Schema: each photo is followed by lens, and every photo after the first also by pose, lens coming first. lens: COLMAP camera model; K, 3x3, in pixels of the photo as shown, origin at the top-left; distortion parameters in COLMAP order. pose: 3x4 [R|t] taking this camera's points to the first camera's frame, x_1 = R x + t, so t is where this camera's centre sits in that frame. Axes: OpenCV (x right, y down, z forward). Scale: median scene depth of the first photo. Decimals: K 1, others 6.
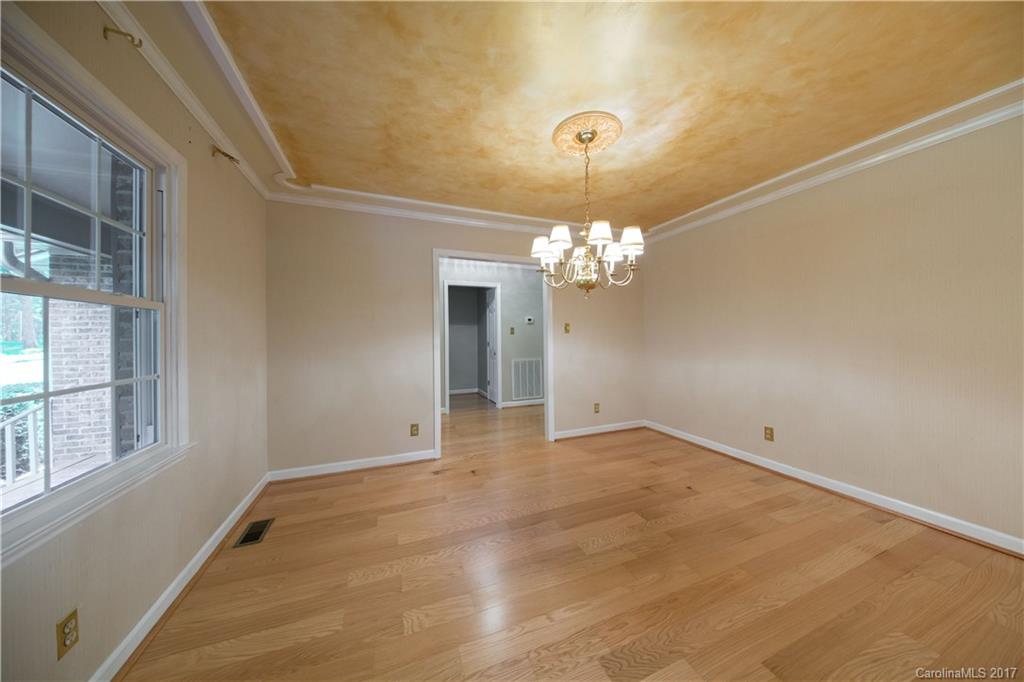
lens RADIAL K [[324.7, 0, 516.9], [0, 324.7, 337.4], [0, 0, 1]] dist [-0.000674, -0.000154]
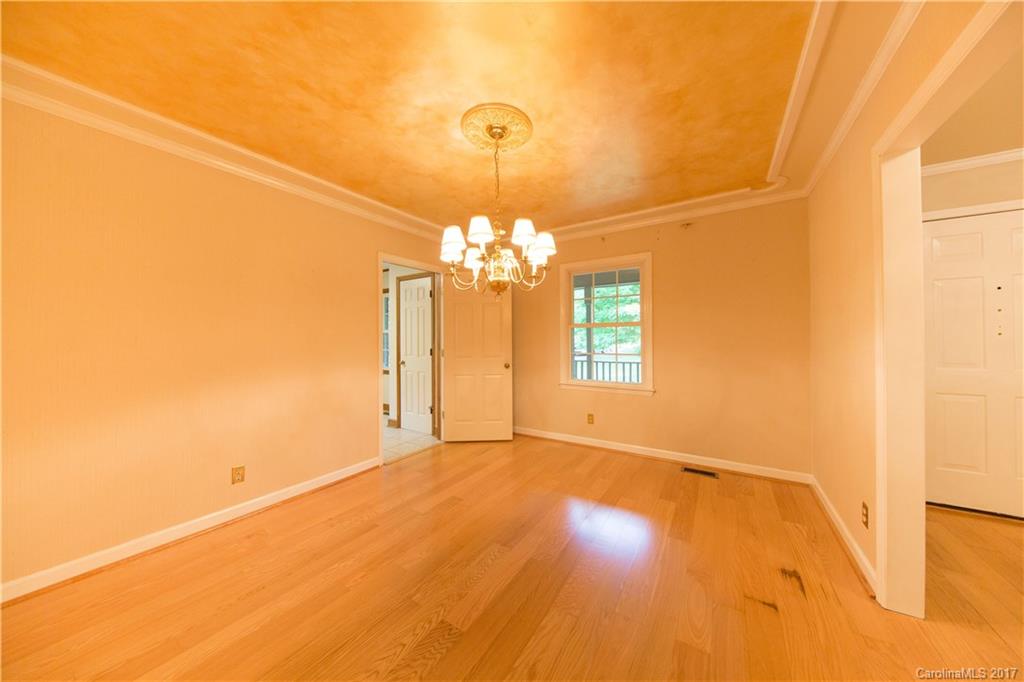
lens RADIAL K [[324.7, 0, 516.9], [0, 324.7, 337.4], [0, 0, 1]] dist [-0.000674, -0.000154]
pose [[-0.813856, 0.012660, -0.580928, 0.649048], [0.012360, 0.999914, 0.004476, -0.017646], [0.580935, -0.003538, -0.813942, 1.611485]]
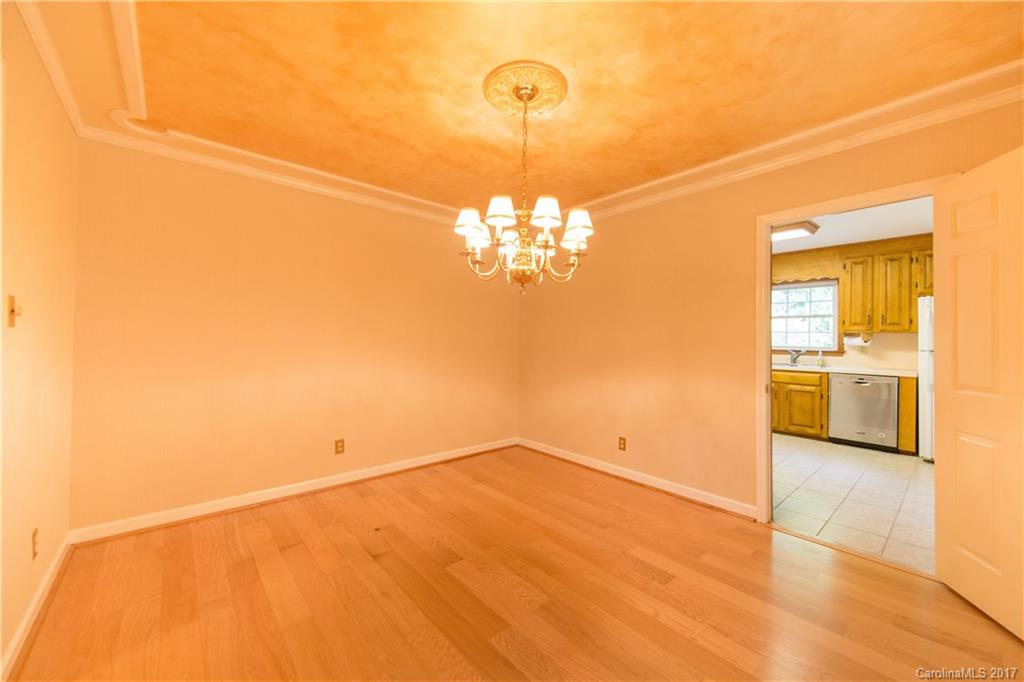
lens RADIAL K [[392.3, 0, 518.9], [0, 392.3, 337.0], [0, 0, 1]] dist [0.013142, 0.000051]
pose [[-0.334975, 0.013941, 0.942124, -0.616581], [-0.002497, 0.999874, -0.015683, 0.000046], [-0.942224, -0.007606, -0.334898, 1.194803]]
